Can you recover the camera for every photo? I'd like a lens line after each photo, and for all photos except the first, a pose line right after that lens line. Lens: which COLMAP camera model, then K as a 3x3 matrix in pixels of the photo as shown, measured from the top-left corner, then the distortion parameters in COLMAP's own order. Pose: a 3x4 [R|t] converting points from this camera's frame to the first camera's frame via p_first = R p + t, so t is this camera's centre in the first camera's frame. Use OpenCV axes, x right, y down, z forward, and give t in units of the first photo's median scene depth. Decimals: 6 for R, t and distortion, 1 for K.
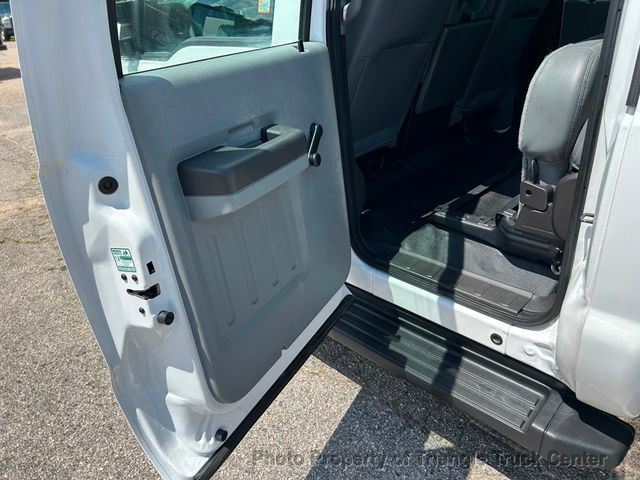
lens RADIAL K [[481.6, 0, 310.7], [0, 481.6, 234.8], [0, 0, 1]] dist [0.057895, -0.067005]
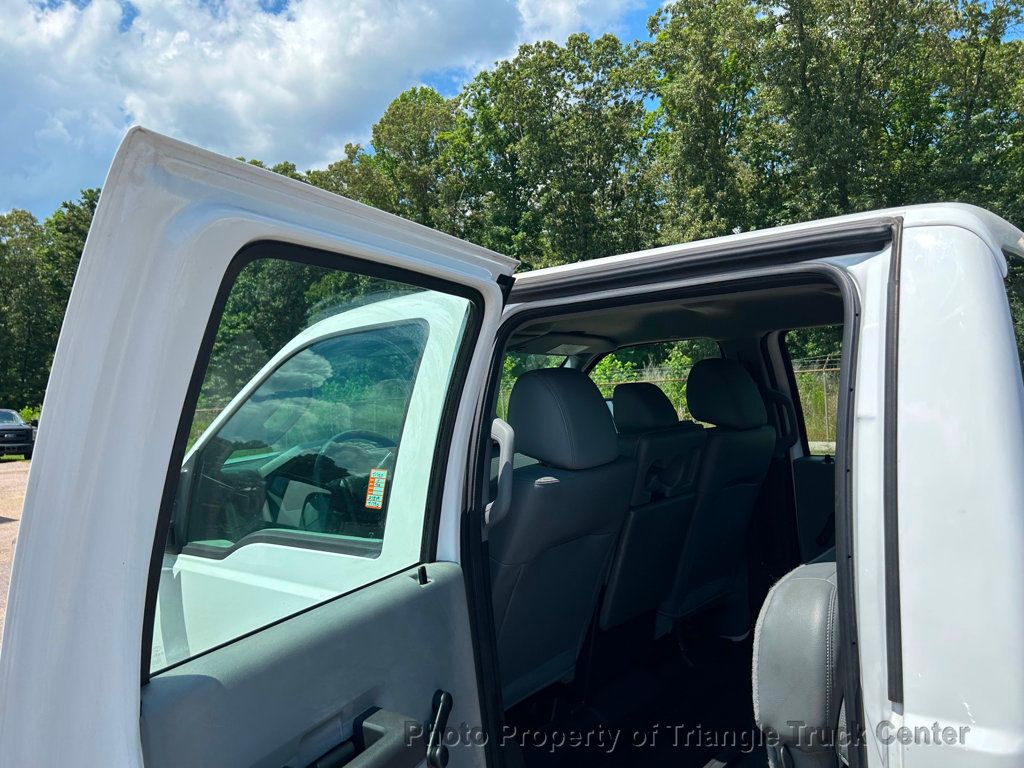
lens RADIAL K [[770.5, 0, 502.3], [0, 770.5, 371.9], [0, 0, 1]] dist [0.057895, -0.067005]
pose [[0.997325, 0.019790, 0.070363, 0.008092], [0.015171, 0.885641, -0.464122, -0.109089], [-0.071502, 0.463948, 0.882972, -0.097504]]
